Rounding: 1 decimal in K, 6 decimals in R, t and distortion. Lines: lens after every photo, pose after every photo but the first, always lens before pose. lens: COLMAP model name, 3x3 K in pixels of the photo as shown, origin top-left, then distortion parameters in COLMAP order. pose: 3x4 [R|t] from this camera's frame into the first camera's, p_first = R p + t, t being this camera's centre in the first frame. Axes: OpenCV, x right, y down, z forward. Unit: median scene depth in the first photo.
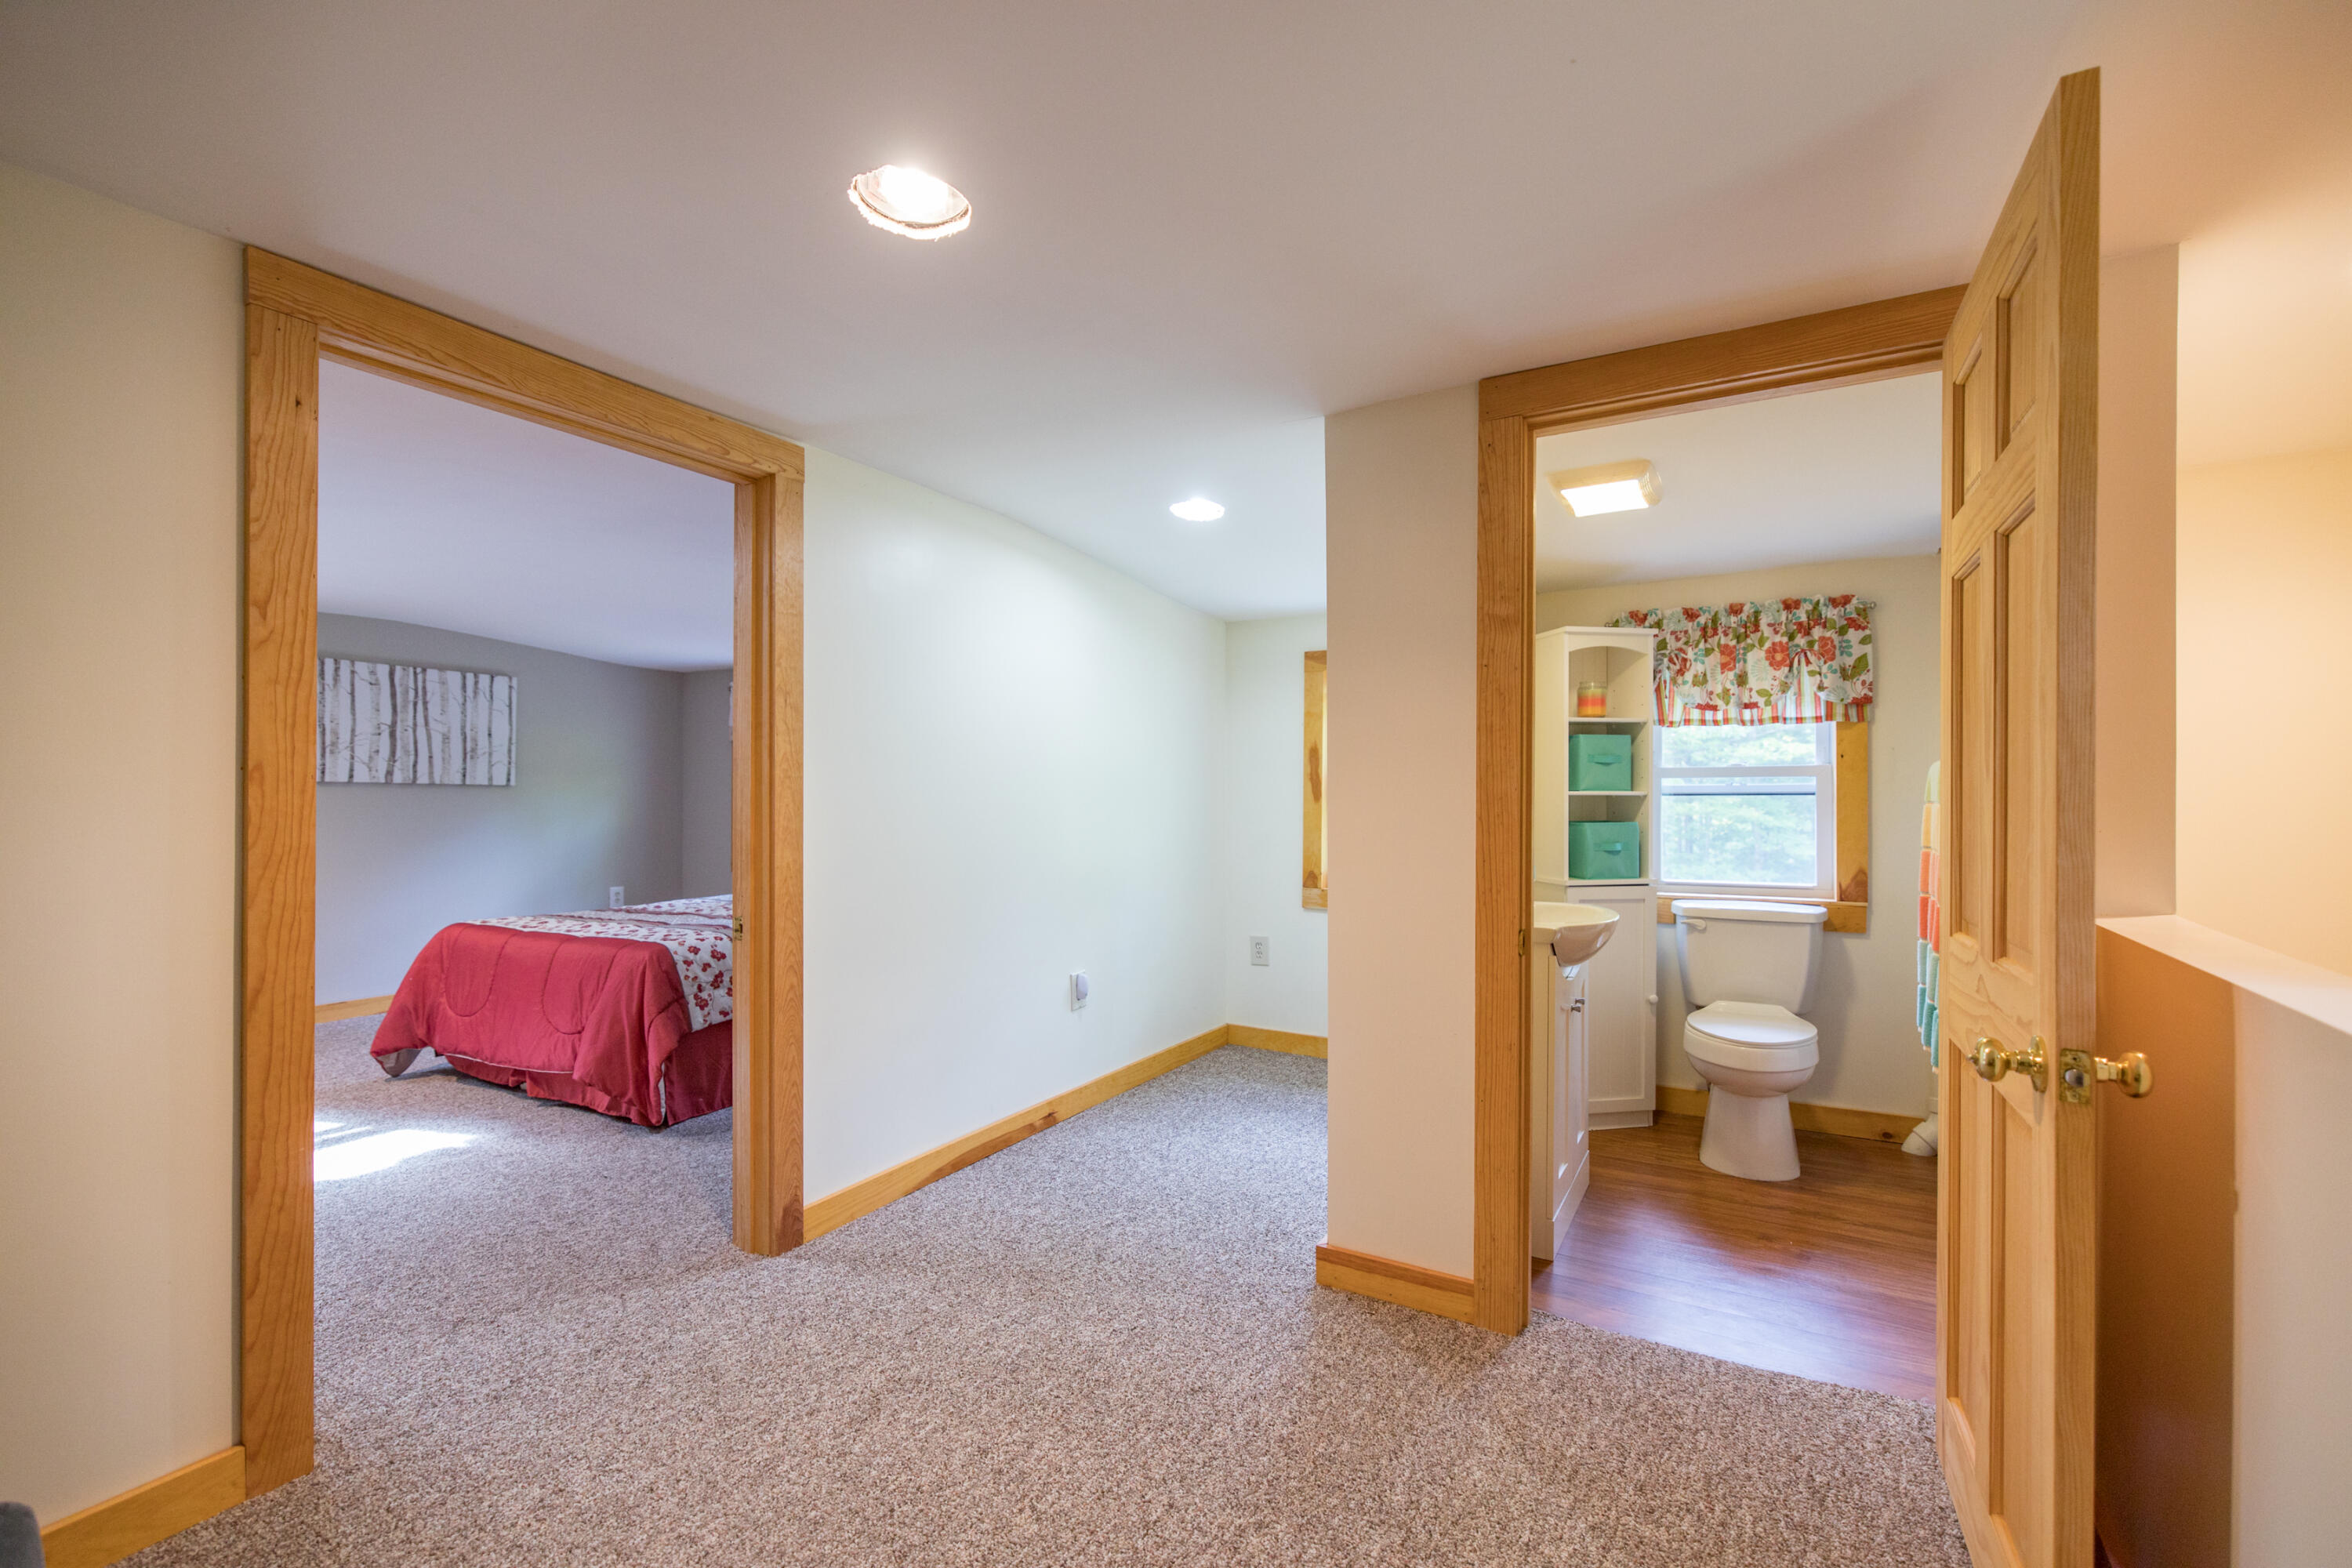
lens RADIAL K [[1012.9, 0, 1185.9], [0, 1012.9, 781.5], [0, 0, 1]] dist [0.000447, -0.000214]
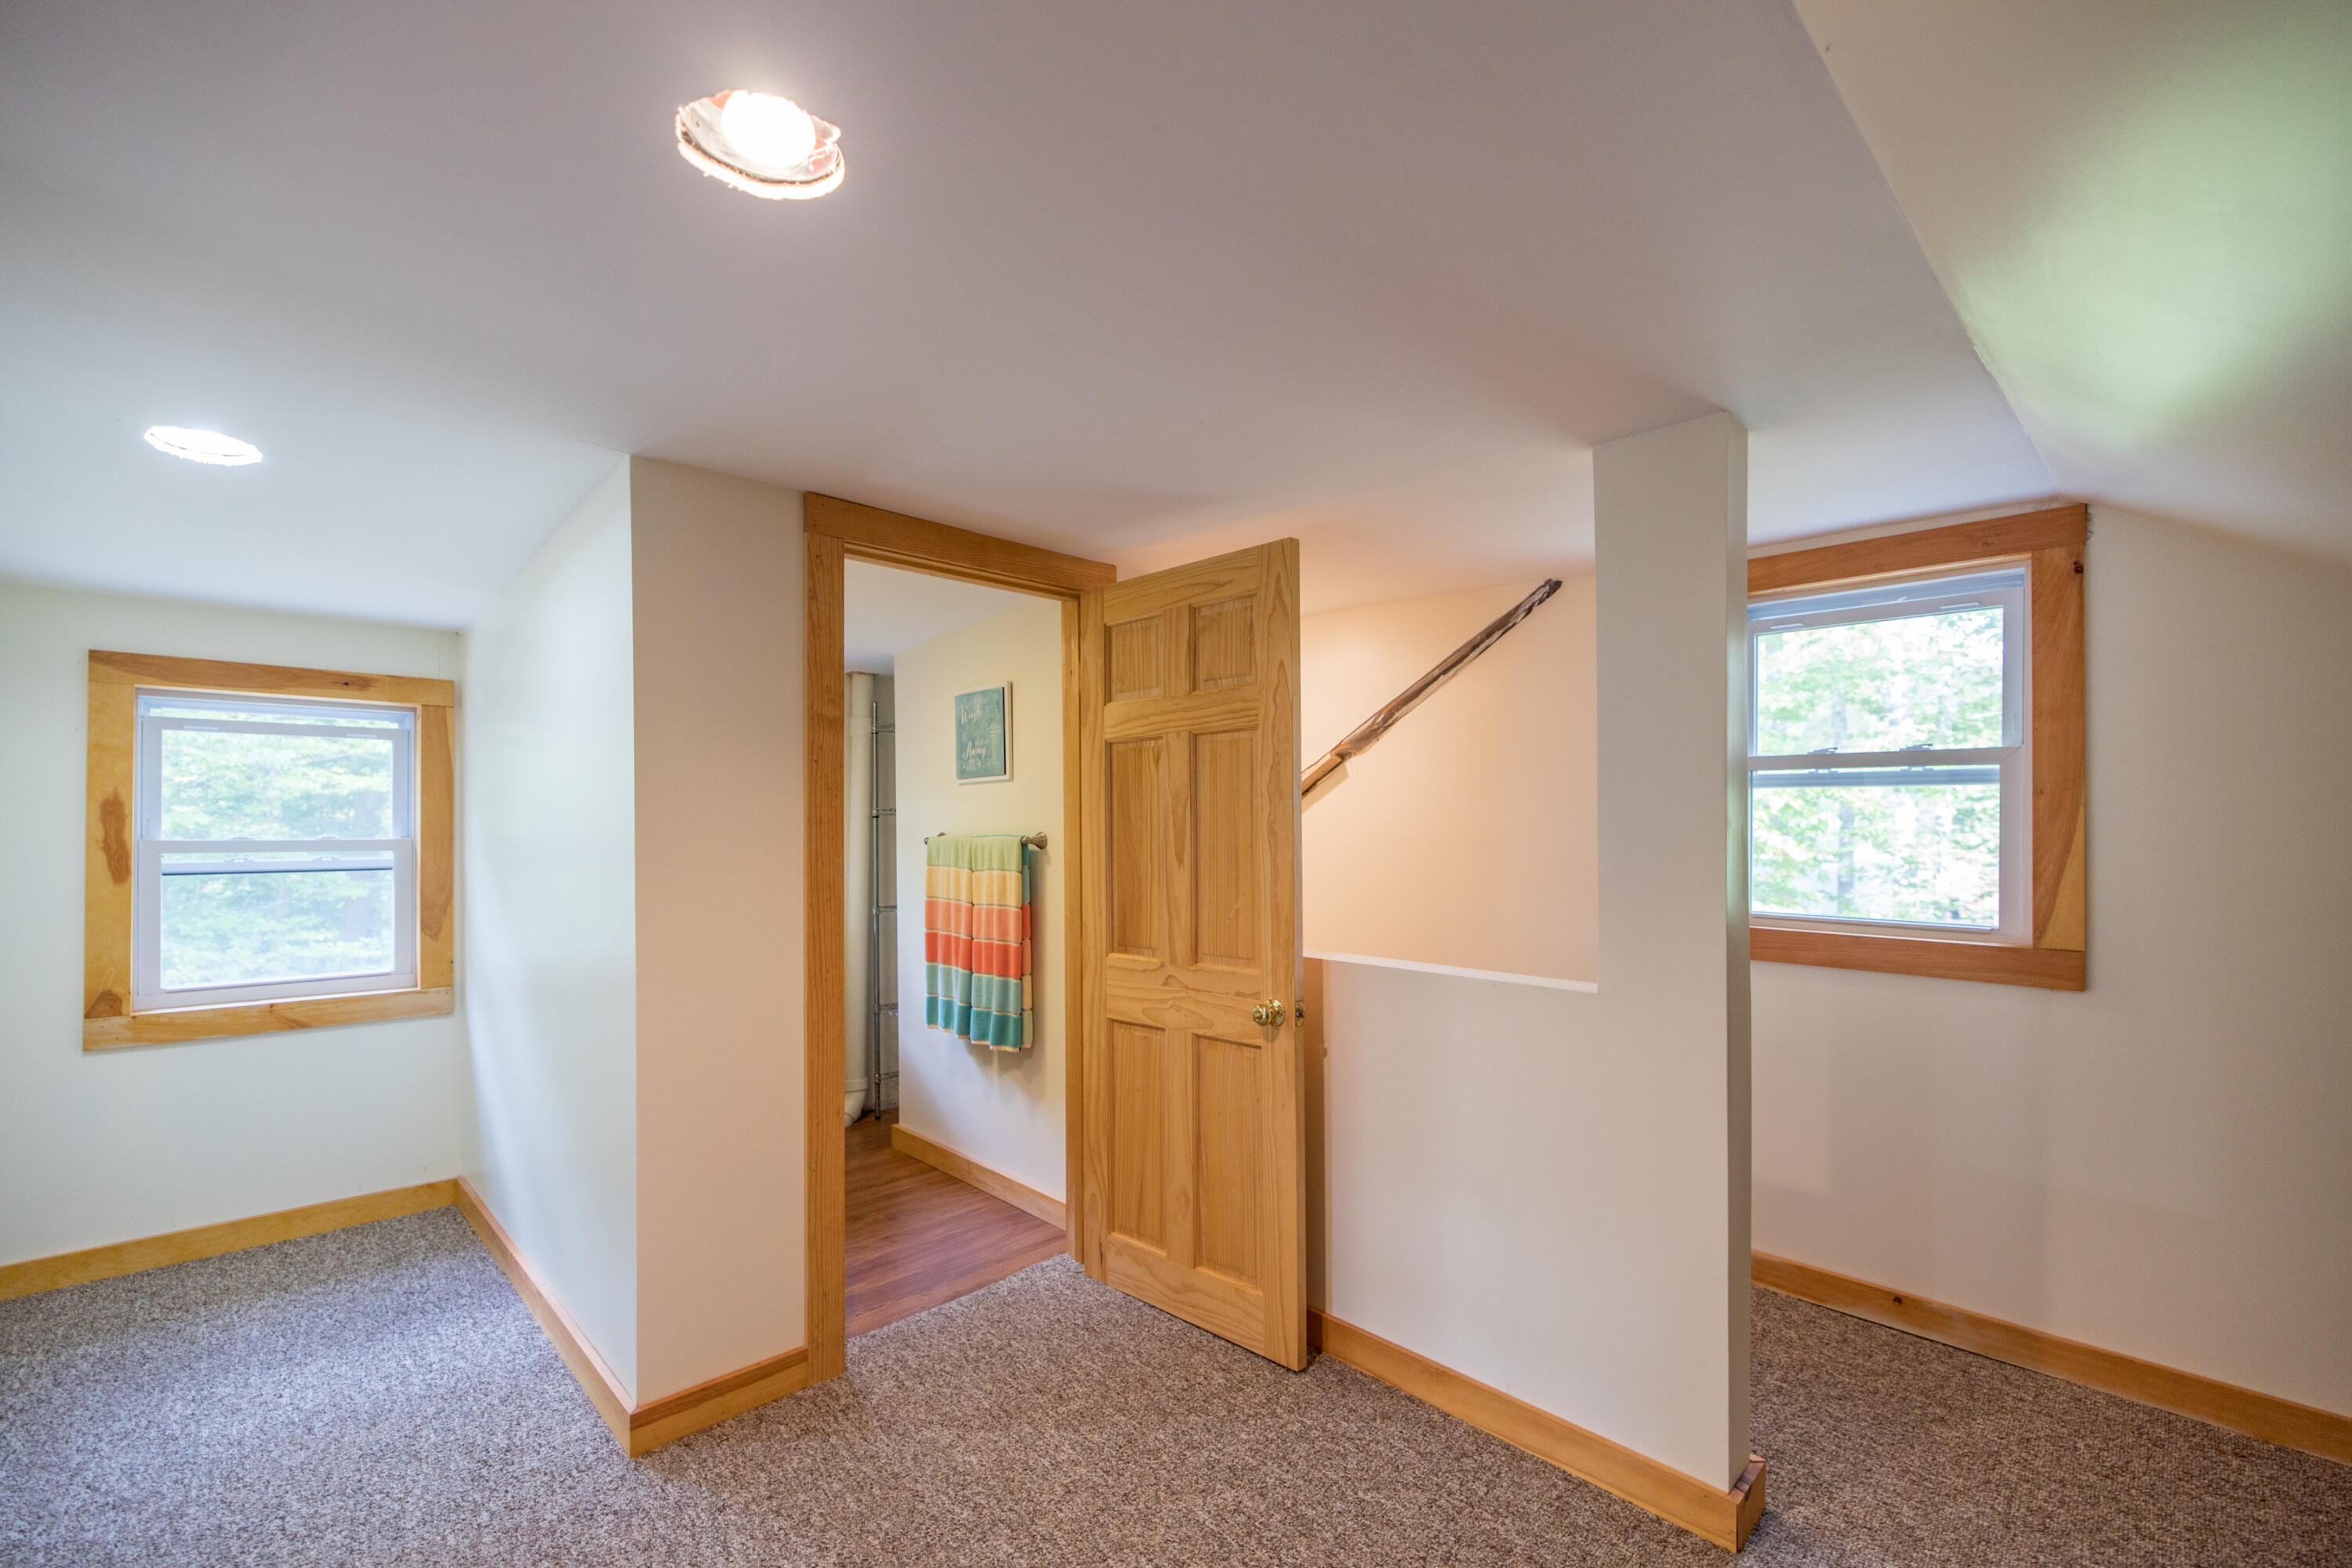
lens RADIAL K [[996.5, 0, 1176.0], [0, 996.5, 784.0], [0, 0, 1]] dist [-0.002087, -0.000410]
pose [[0.283752, 0.023616, 0.958607, -0.594970], [-0.005057, 0.999720, -0.023132, -0.066511], [-0.958884, 0.001716, 0.283792, 0.328115]]
